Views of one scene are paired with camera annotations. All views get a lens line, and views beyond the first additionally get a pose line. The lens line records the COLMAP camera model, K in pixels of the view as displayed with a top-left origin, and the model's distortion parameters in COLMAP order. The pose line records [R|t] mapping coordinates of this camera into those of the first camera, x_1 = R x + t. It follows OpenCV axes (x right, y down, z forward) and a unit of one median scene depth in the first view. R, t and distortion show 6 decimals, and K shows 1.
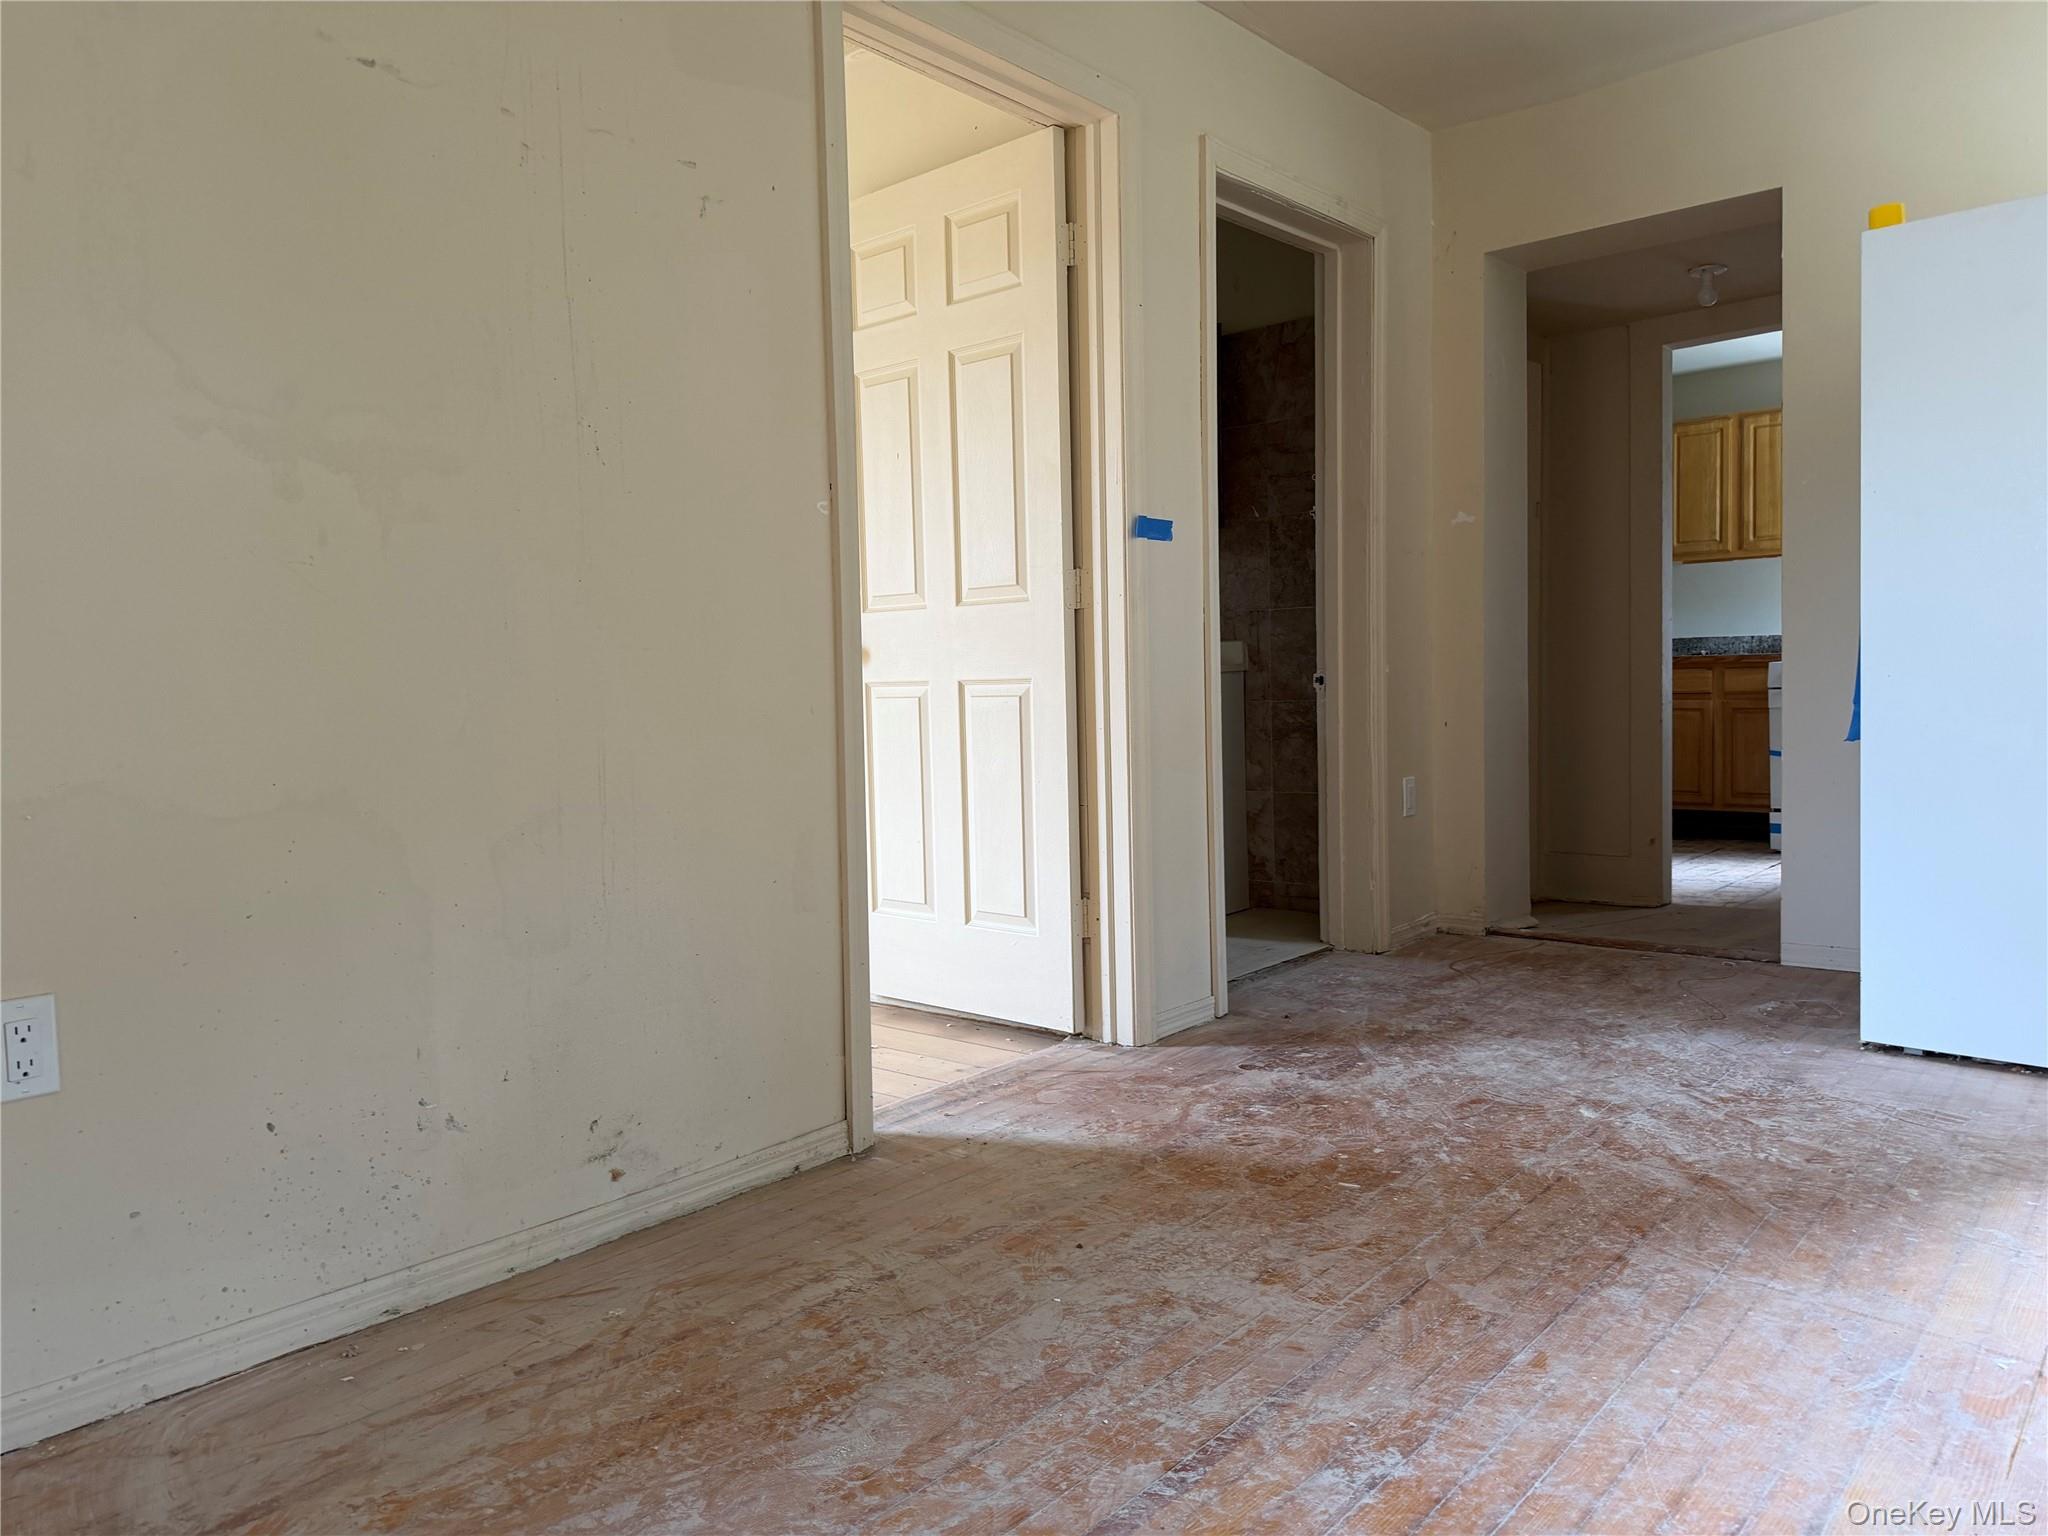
lens RADIAL K [[1450.6, 0, 1024.0], [0, 1450.6, 768.0], [0, 0, 1]] dist [0.118515, -0.216817]
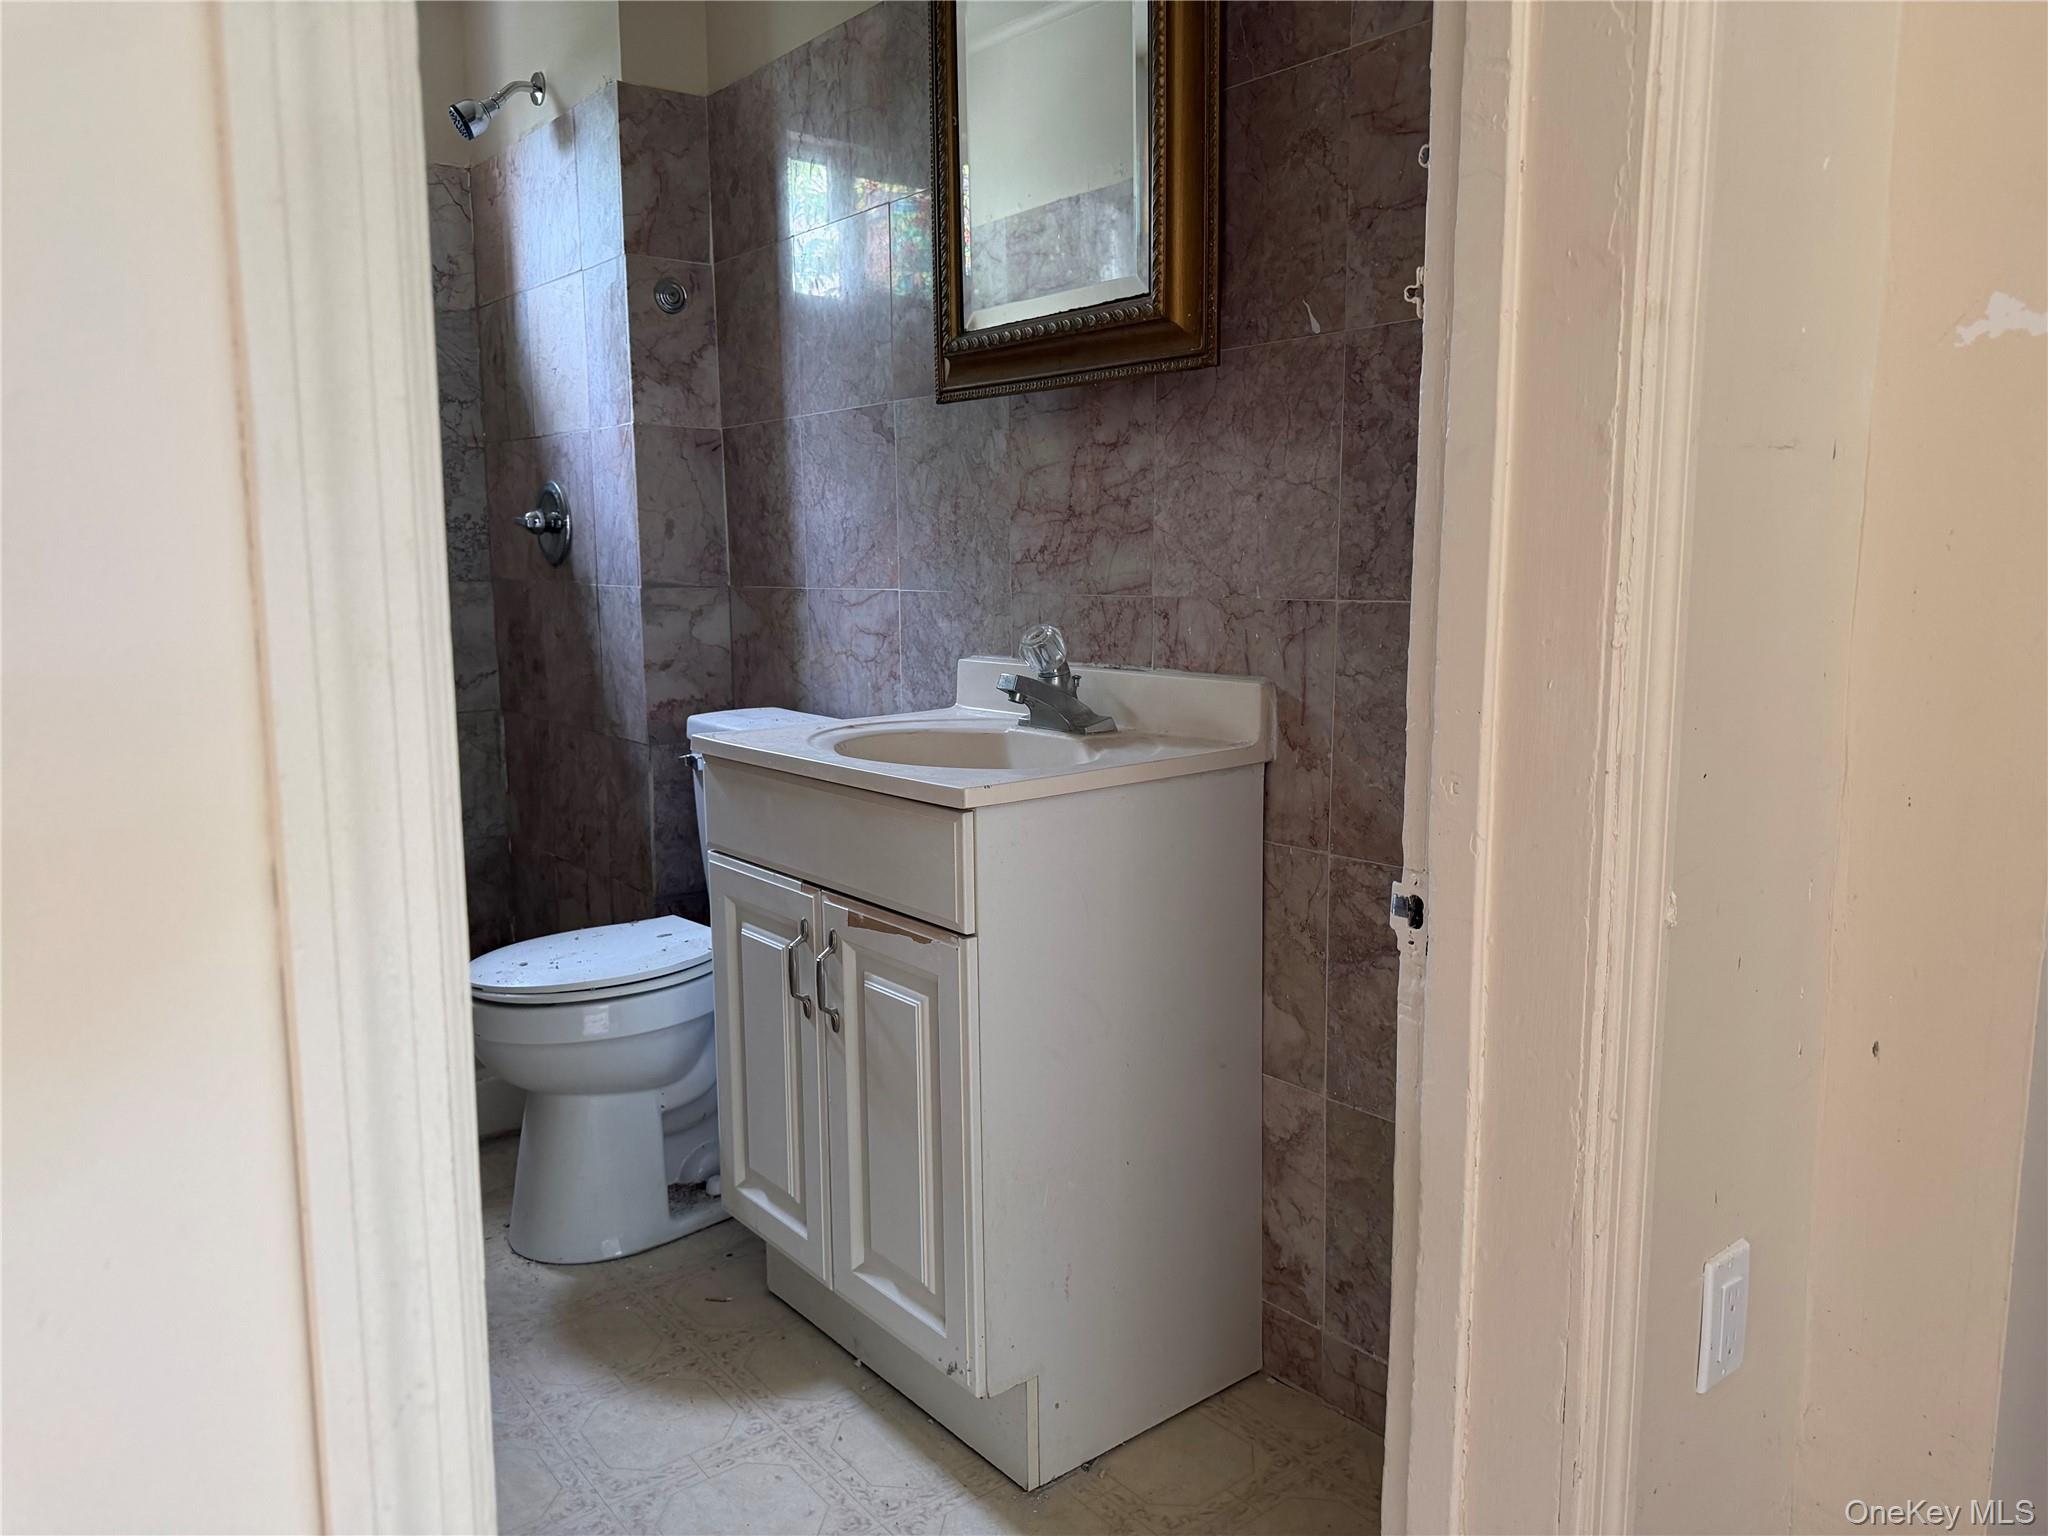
lens RADIAL K [[1450.6, 0, 1024.0], [0, 1450.6, 768.0], [0, 0, 1]] dist [0.118515, -0.216817]
pose [[0.983290, 0.044192, -0.176602, 0.176387], [-0.028883, 0.995672, 0.088337, -0.108517], [0.179742, -0.081760, 0.980310, 0.706741]]
